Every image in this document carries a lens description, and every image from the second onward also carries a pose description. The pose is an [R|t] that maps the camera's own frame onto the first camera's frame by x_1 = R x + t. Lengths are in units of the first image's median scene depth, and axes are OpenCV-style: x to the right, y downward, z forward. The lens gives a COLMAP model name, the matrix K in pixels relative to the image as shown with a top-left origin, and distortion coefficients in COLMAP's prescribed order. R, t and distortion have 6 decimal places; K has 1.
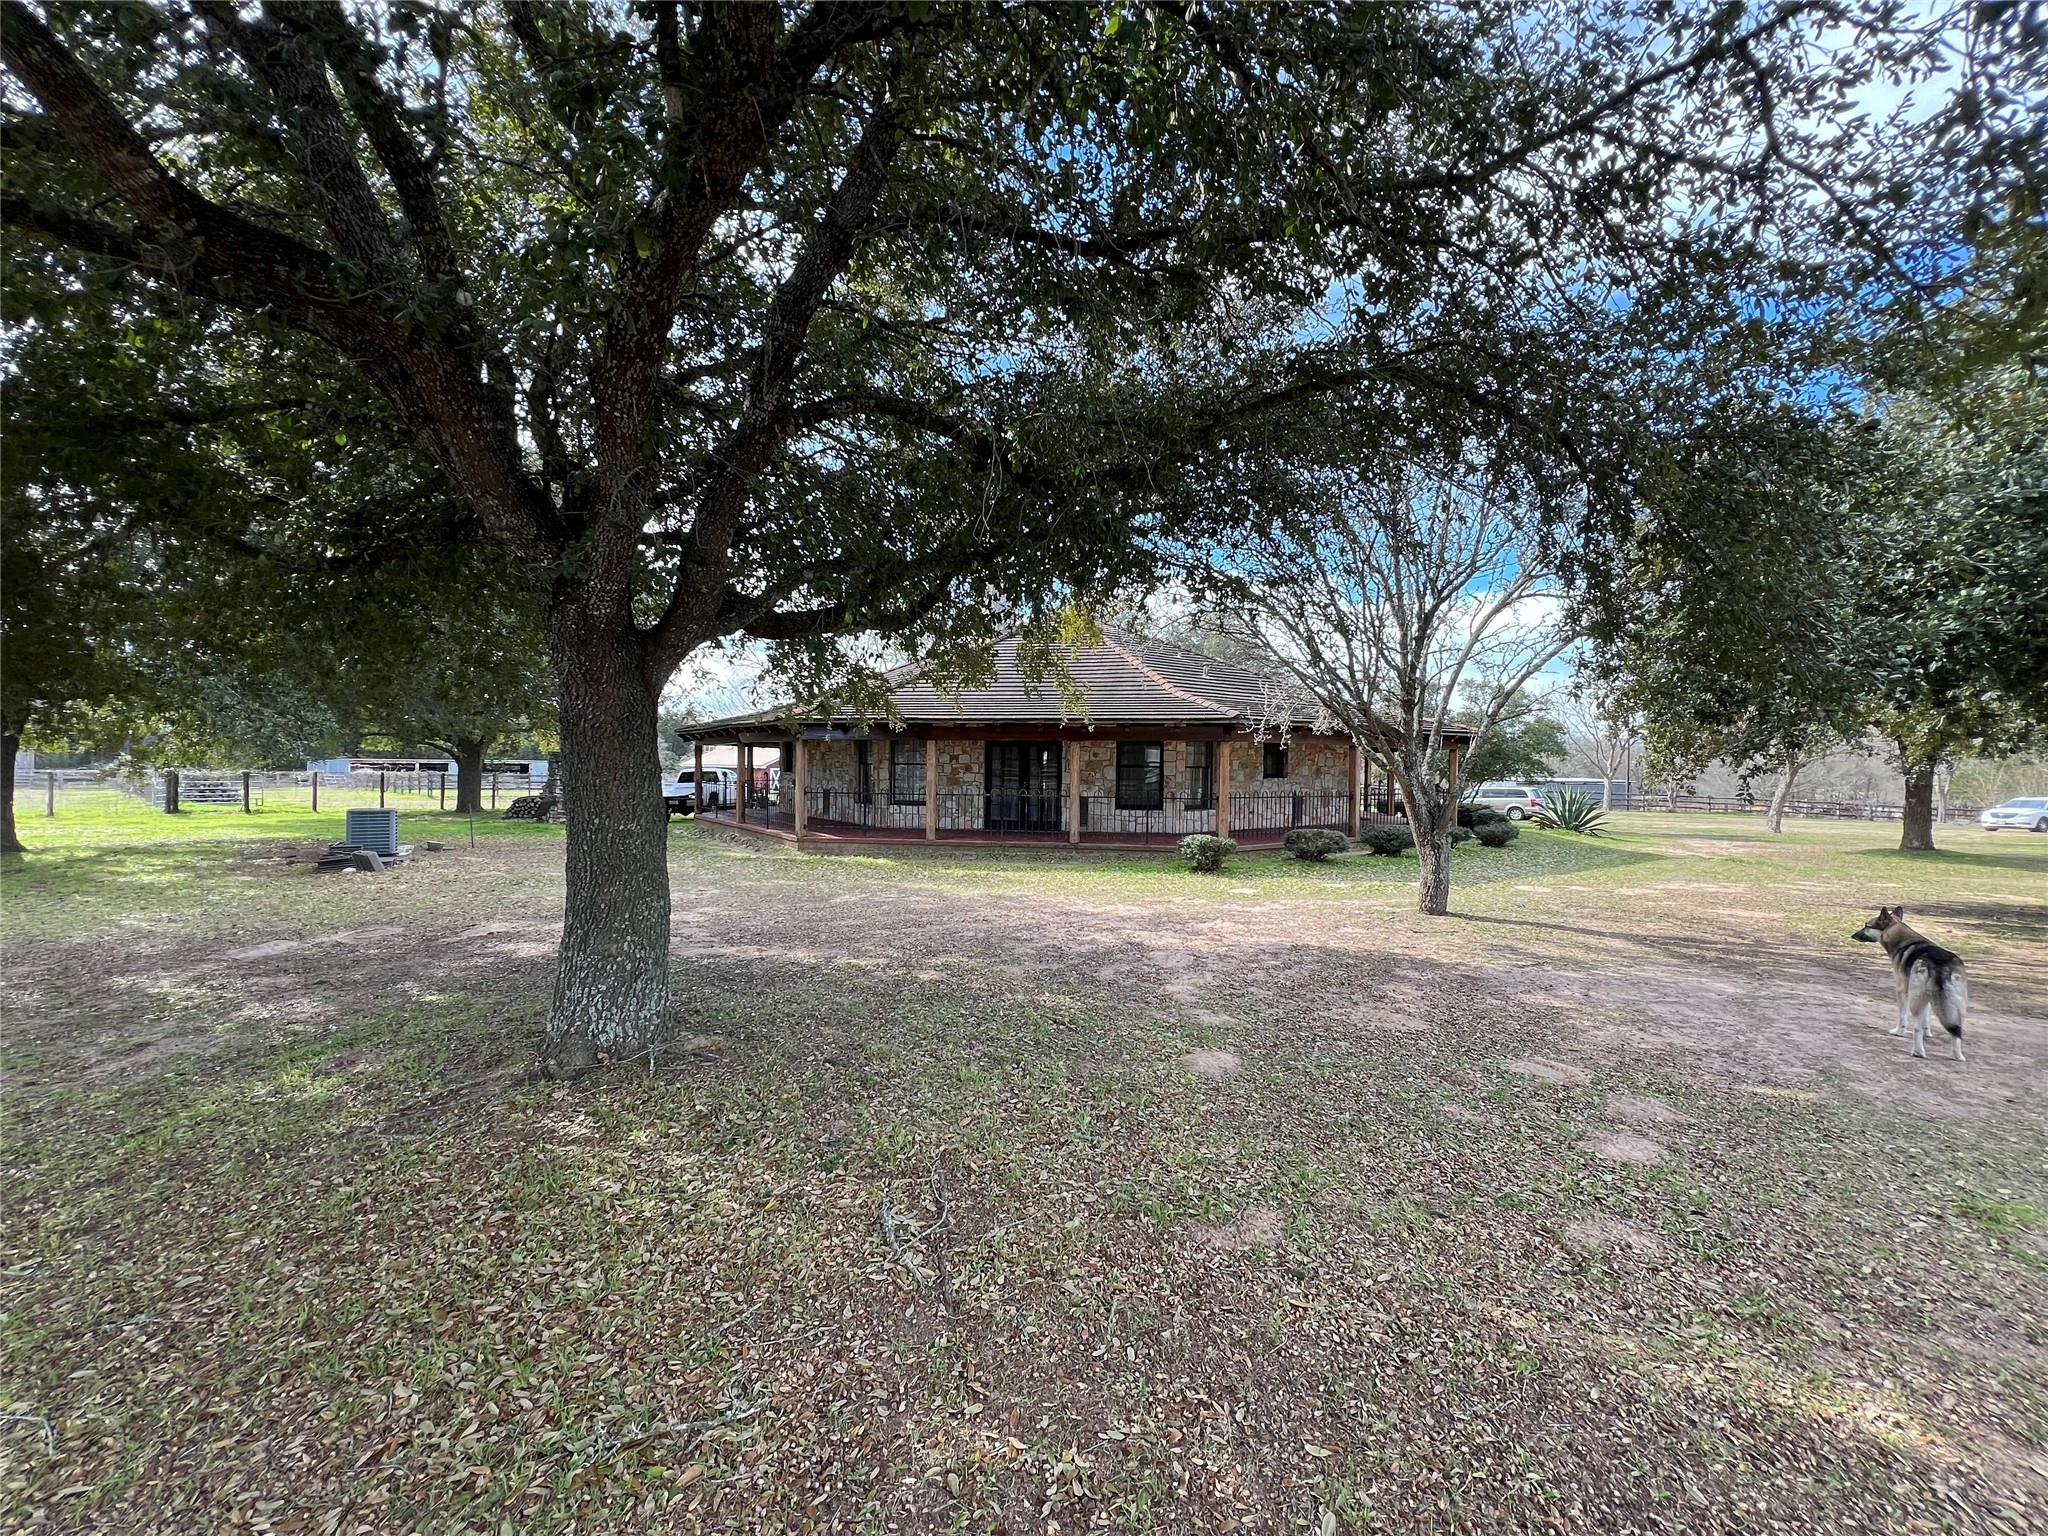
lens RADIAL K [[820.0, 0, 1035.5], [0, 820.0, 765.1], [0, 0, 1]] dist [0.000169, -0.000006]
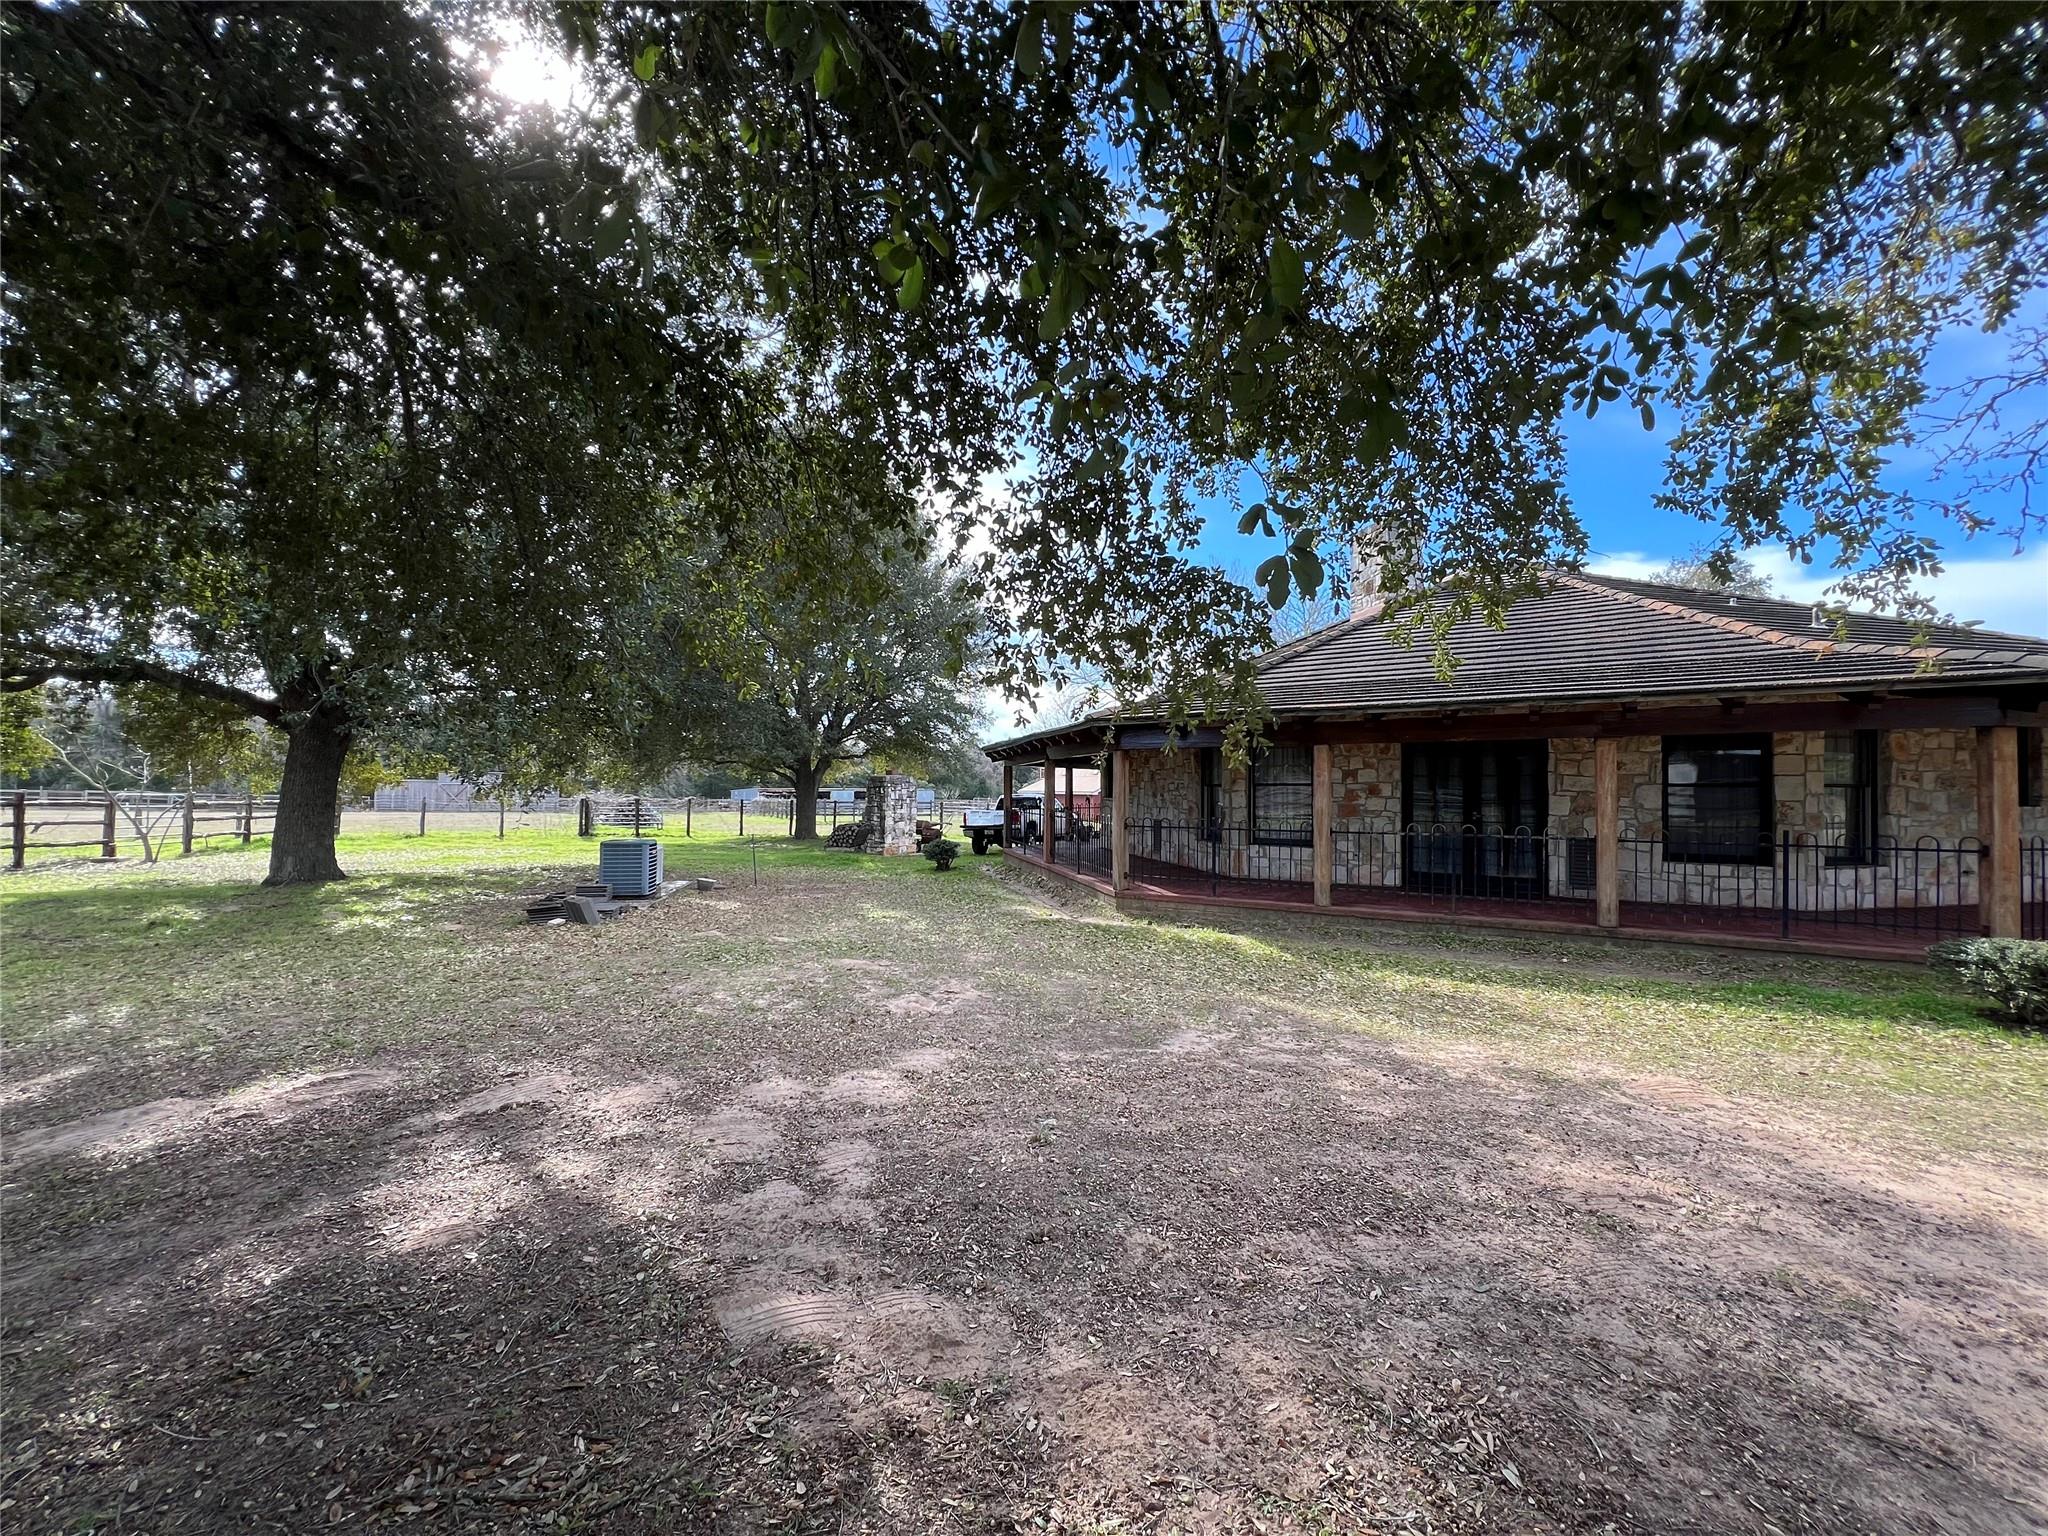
lens RADIAL K [[820.0, 0, 1031.8], [0, 820.0, 777.0], [0, 0, 1]] dist [0.000169, -0.000006]
pose [[0.920166, -0.011028, -0.391372, -0.077945], [0.003642, 0.999801, -0.019608, 0.005554], [0.391511, 0.016617, 0.920023, 0.311223]]
